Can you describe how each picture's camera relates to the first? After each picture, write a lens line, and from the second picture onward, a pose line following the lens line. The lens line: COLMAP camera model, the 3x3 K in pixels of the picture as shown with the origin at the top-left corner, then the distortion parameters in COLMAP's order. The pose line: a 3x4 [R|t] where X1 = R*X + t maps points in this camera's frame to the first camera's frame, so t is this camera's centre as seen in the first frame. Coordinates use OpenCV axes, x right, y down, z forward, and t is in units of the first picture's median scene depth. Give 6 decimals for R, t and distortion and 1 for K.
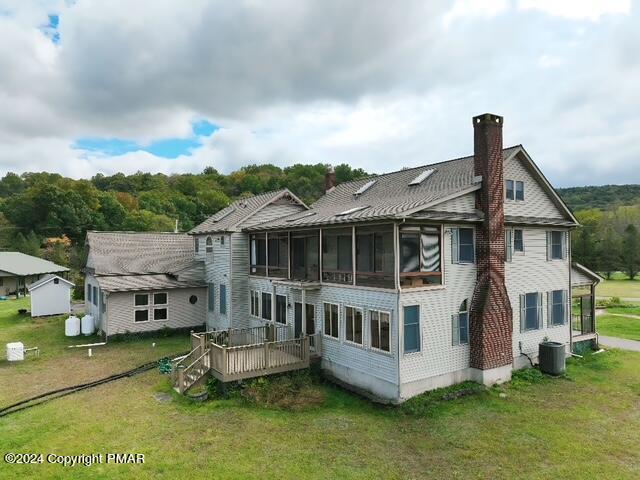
lens RADIAL K [[447.2, 0, 320.0], [0, 447.2, 242.3], [0, 0, 1]] dist [0.003085, 0.011297]
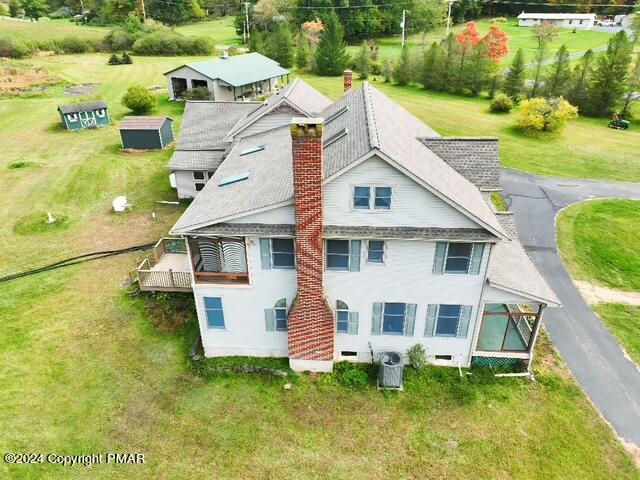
lens RADIAL K [[447.2, 0, 318.3], [0, 447.2, 241.8], [0, 0, 1]] dist [0.003085, 0.011297]
pose [[0.794189, 0.292846, -0.532452, 0.866893], [0.010501, 0.869473, 0.493869, -0.477350], [0.607581, -0.397816, 0.687450, 0.377436]]
